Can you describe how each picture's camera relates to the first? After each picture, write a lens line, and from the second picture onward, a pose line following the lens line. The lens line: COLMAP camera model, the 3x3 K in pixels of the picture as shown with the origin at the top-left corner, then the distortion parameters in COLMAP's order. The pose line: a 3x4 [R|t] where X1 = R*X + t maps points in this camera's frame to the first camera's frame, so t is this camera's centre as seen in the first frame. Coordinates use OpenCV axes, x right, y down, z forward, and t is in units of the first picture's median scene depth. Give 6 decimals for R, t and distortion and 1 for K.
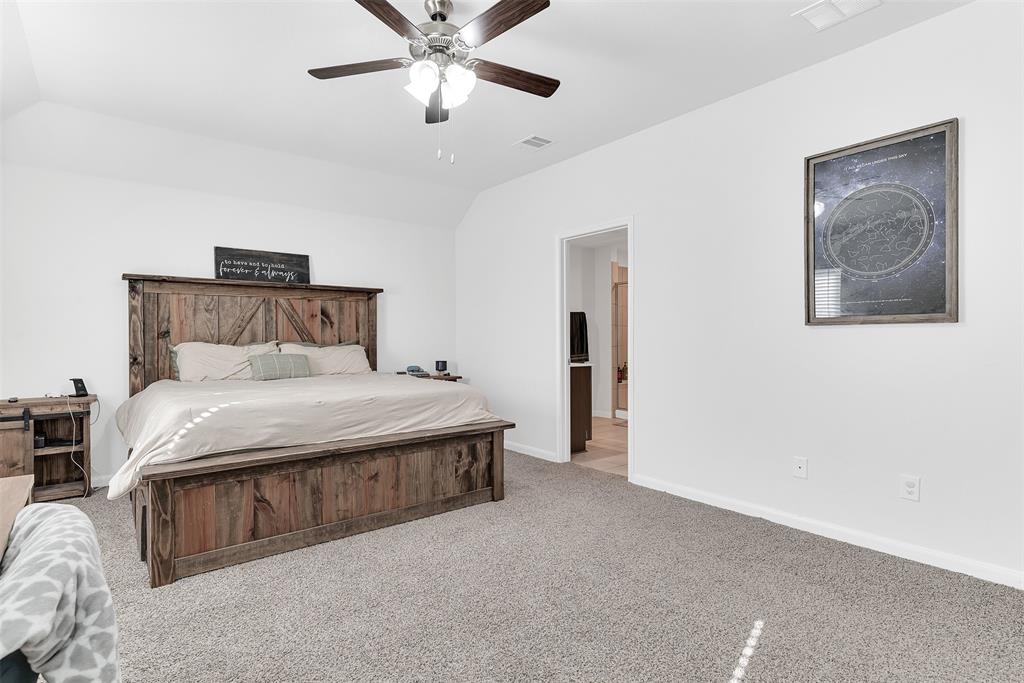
lens RADIAL K [[518.6, 0, 507.1], [0, 518.6, 336.5], [0, 0, 1]] dist [-0.001827, 0.000432]
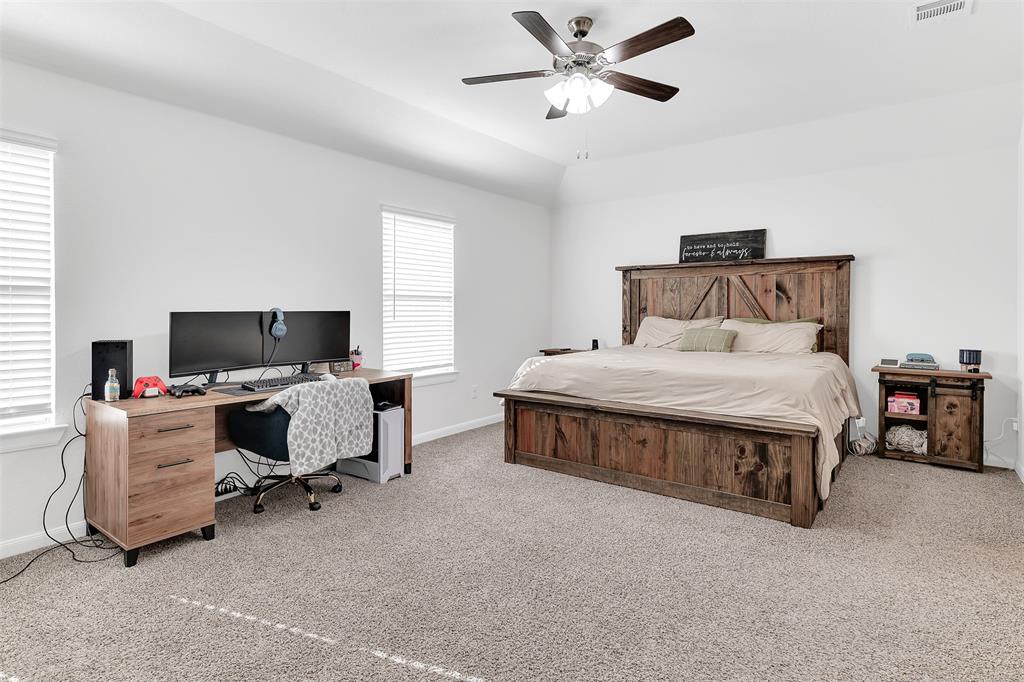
lens RADIAL K [[518.6, 0, 473.1], [0, 518.6, 308.1], [0, 0, 1]] dist [-0.001827, 0.000432]
pose [[0.229705, -0.000462, -0.973260, 0.527228], [-0.002750, 0.999996, -0.001124, -0.006594], [0.973256, 0.002935, 0.229702, 0.292778]]
